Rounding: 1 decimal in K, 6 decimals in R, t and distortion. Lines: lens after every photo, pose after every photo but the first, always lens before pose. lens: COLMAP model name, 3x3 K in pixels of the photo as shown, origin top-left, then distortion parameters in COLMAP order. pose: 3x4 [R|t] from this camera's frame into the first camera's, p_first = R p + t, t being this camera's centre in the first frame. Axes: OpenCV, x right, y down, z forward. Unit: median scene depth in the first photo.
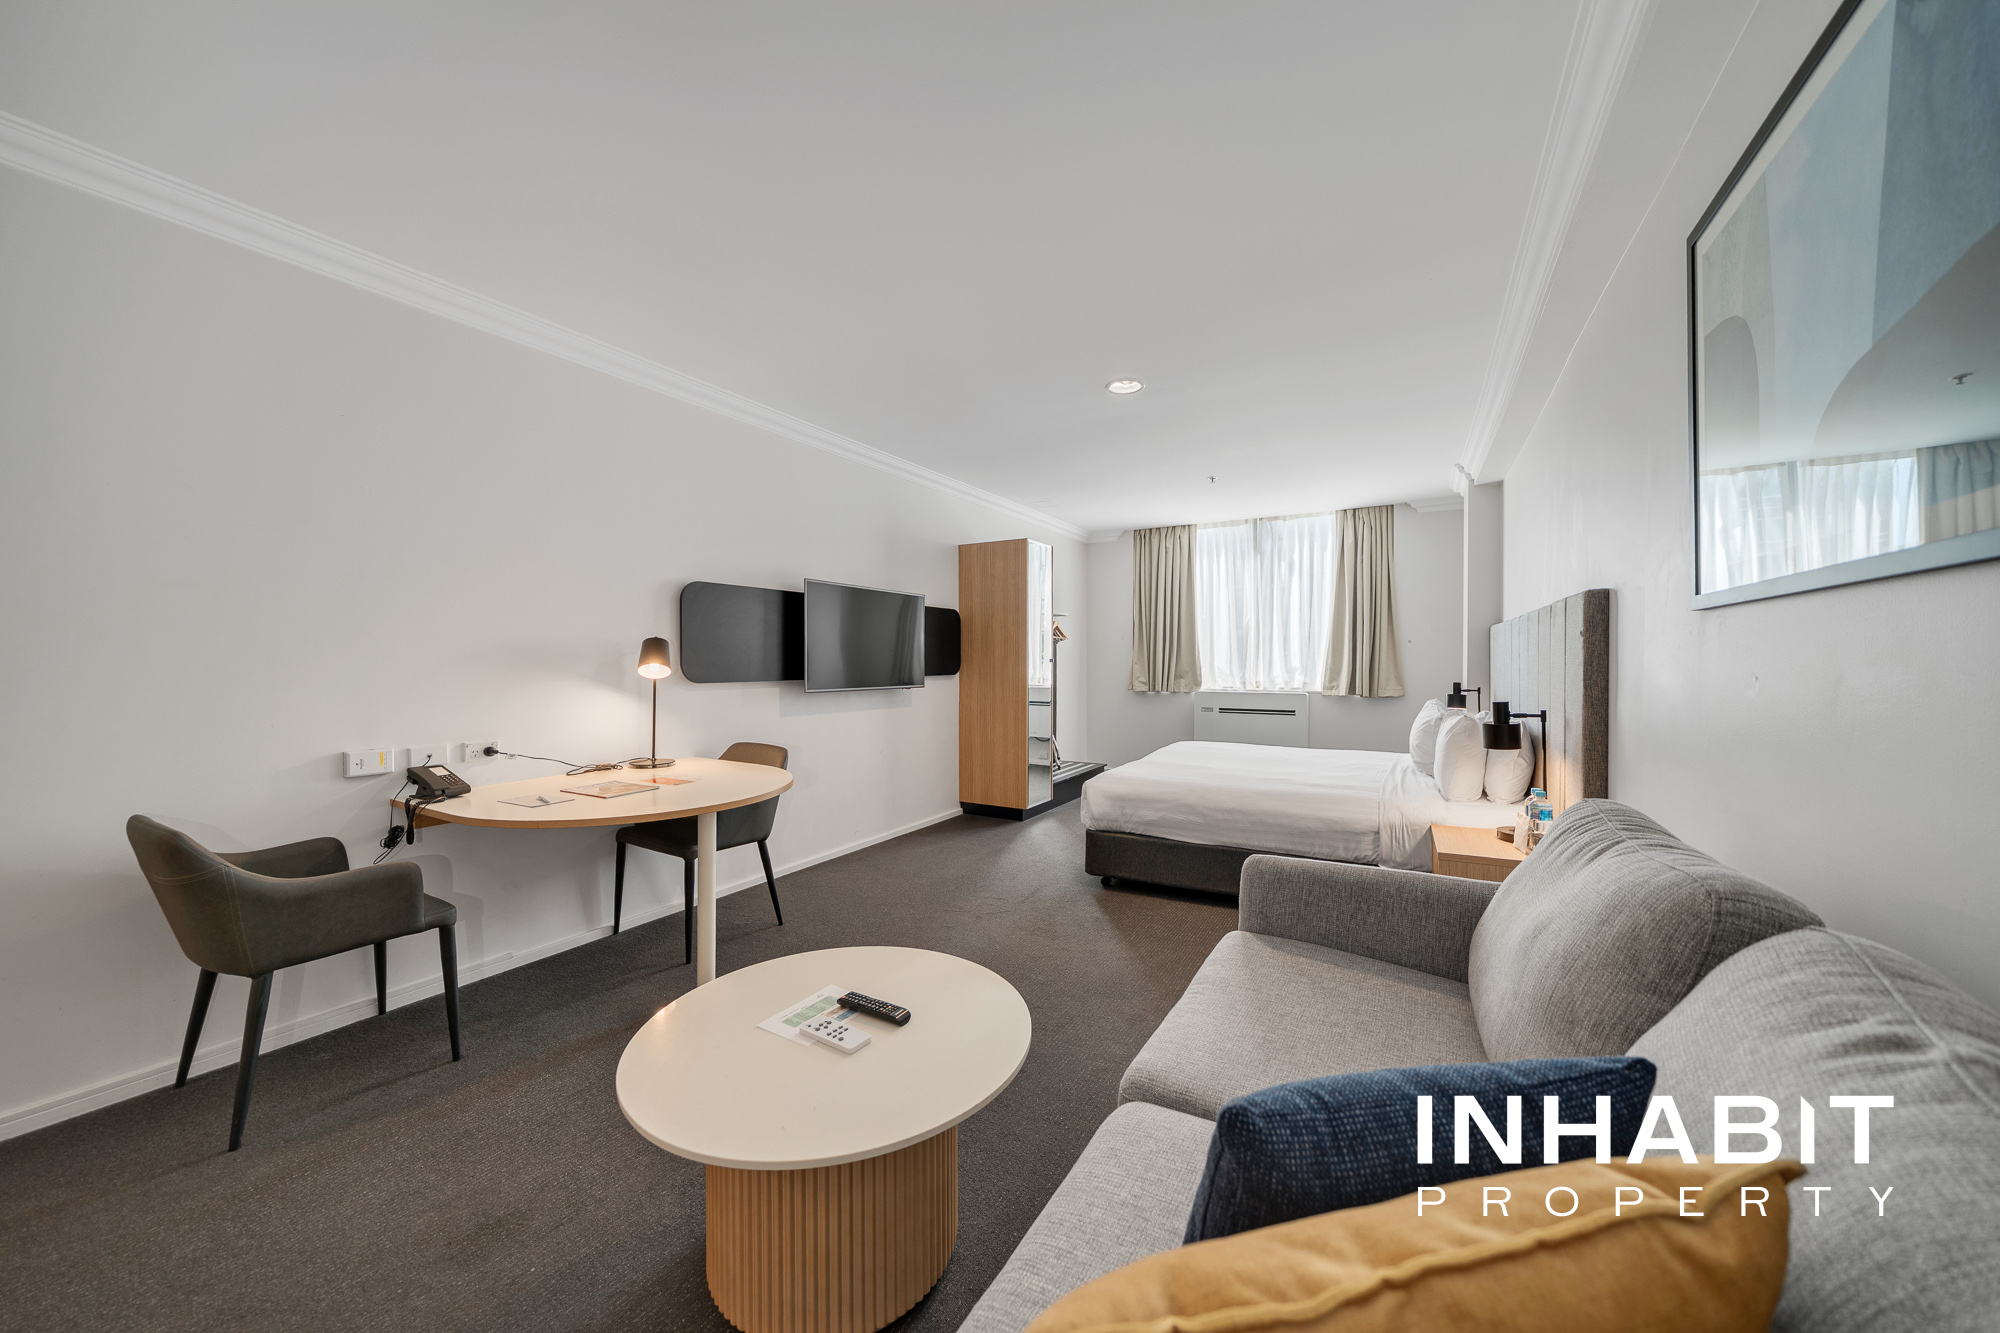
lens RADIAL K [[708.6, 0, 980.9], [0, 708.6, 668.6], [0, 0, 1]] dist [-0.004897, -0.000950]
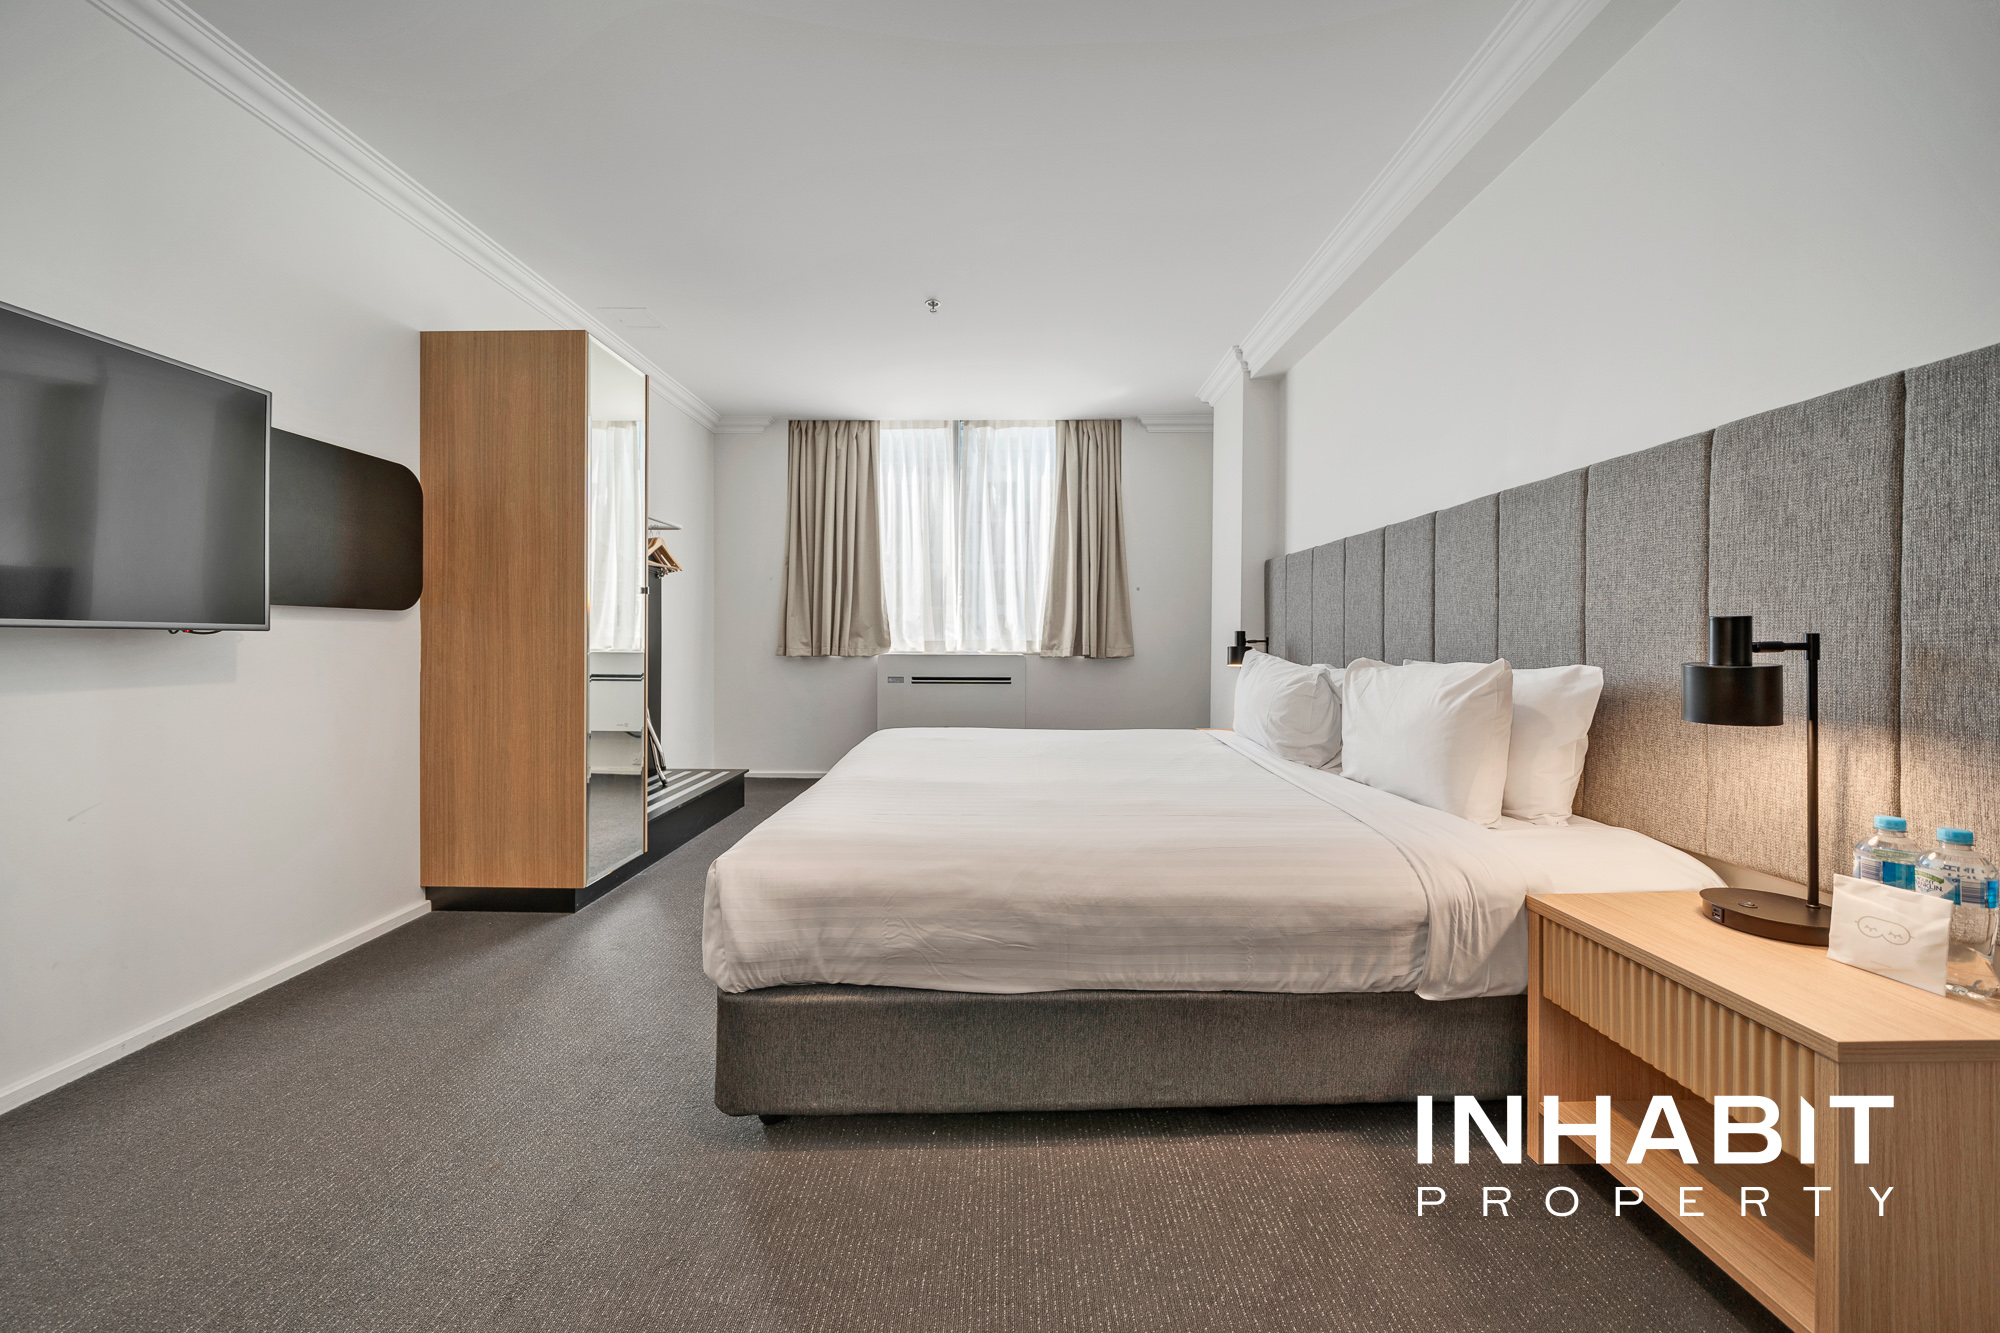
lens RADIAL K [[708.6, 0, 990.9], [0, 708.6, 641.8], [0, 0, 1]] dist [-0.004897, -0.000950]
pose [[0.866761, 0.004873, 0.498701, 0.057850], [-0.000081, 0.999954, -0.009630, 0.032086], [-0.498724, 0.008306, 0.866721, 0.406272]]
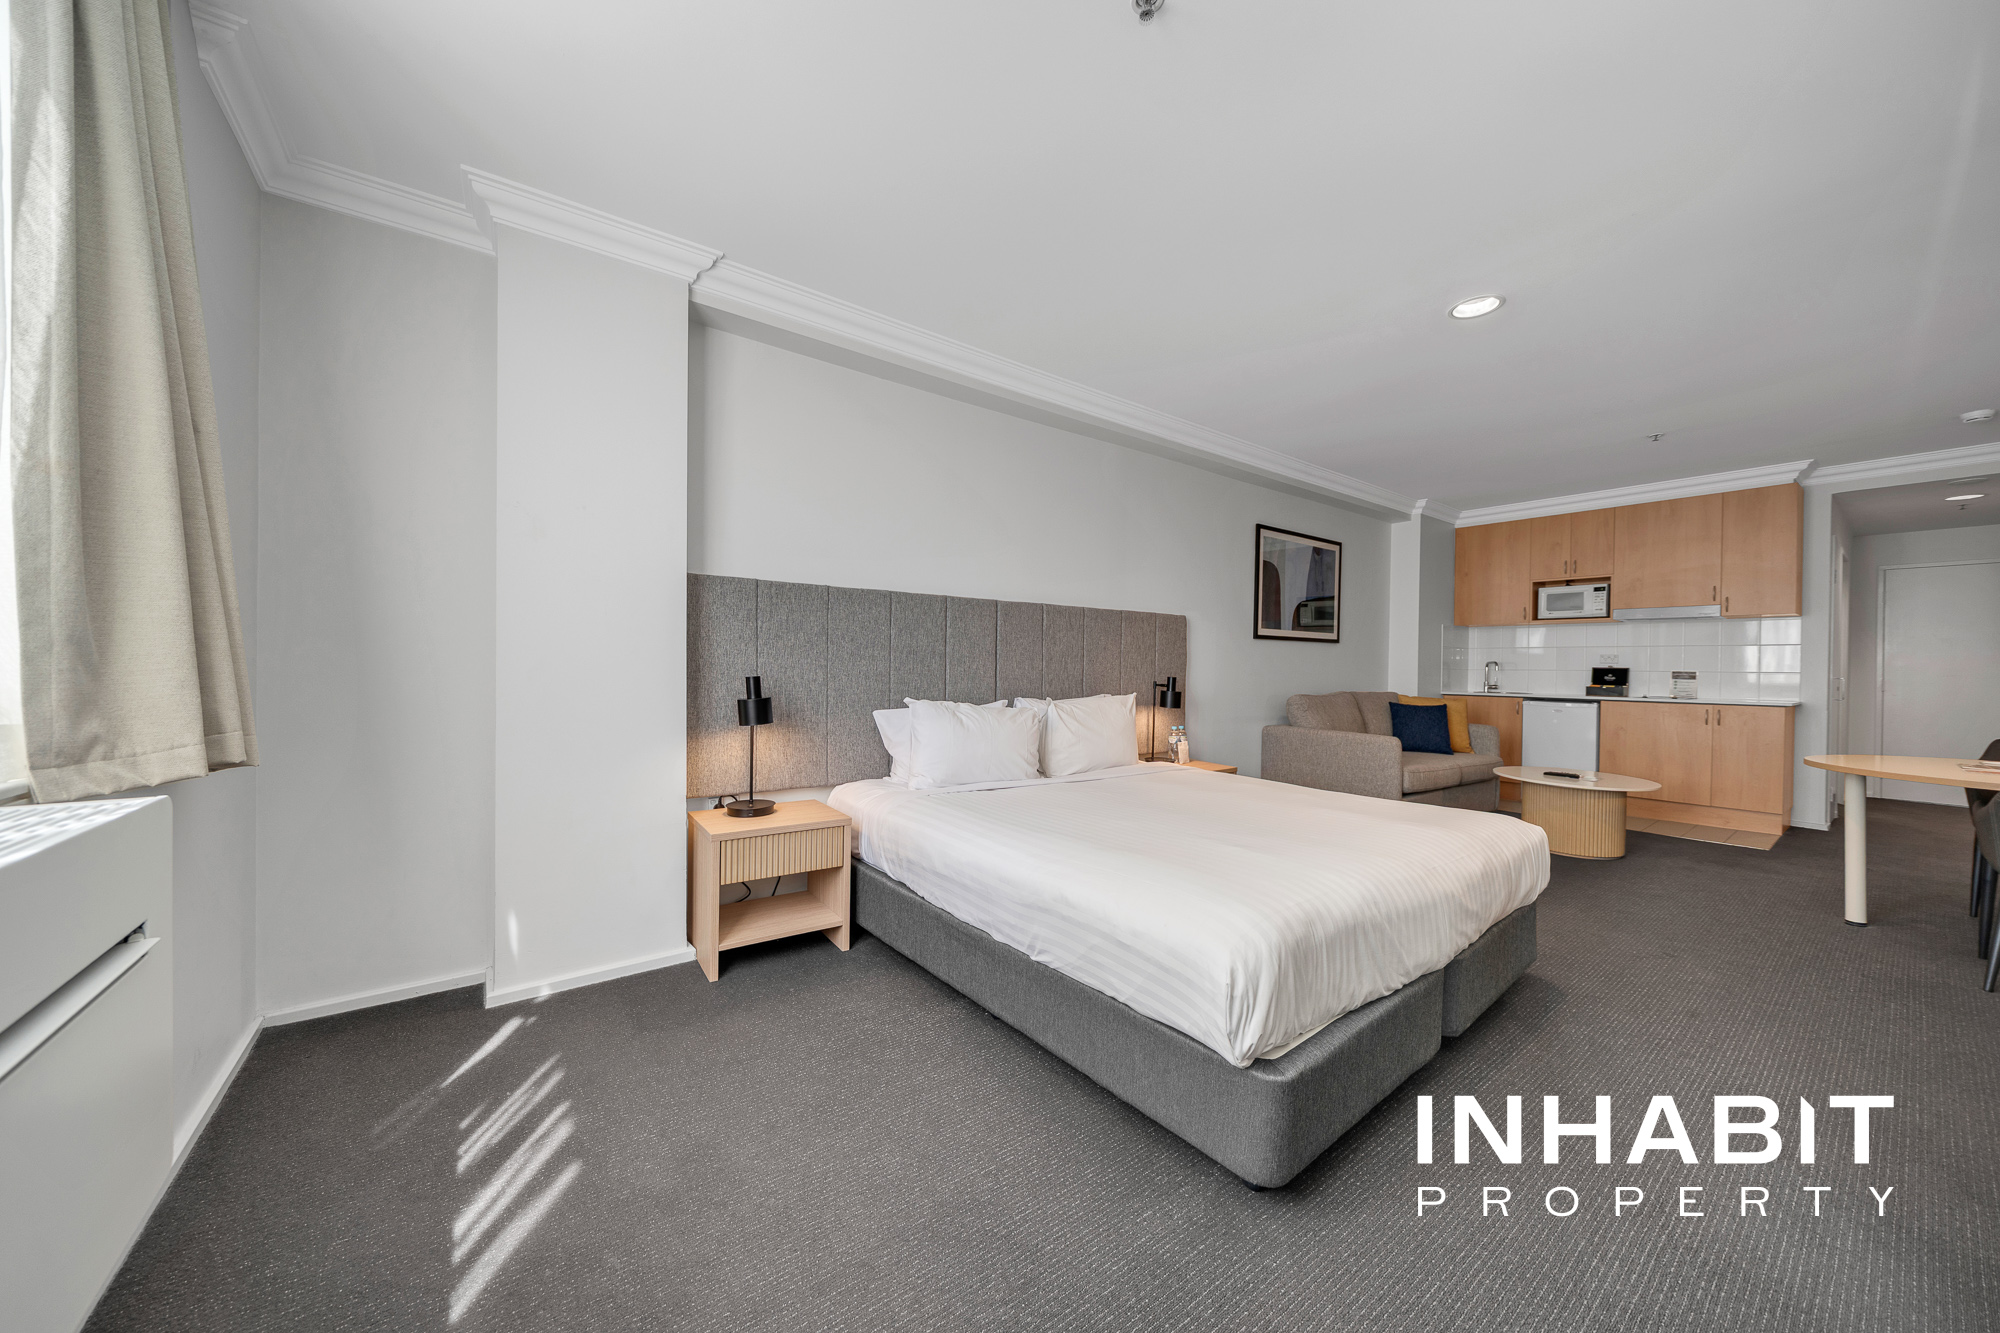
lens RADIAL K [[691.2, 0, 992.2], [0, 691.2, 672.0], [0, 0, 1]] dist [-0.005492, -0.000585]
pose [[-0.924792, -0.013403, 0.380236, 0.252588], [-0.005665, 0.999754, 0.021462, 0.003214], [-0.380430, 0.017694, -0.924640, 1.202066]]
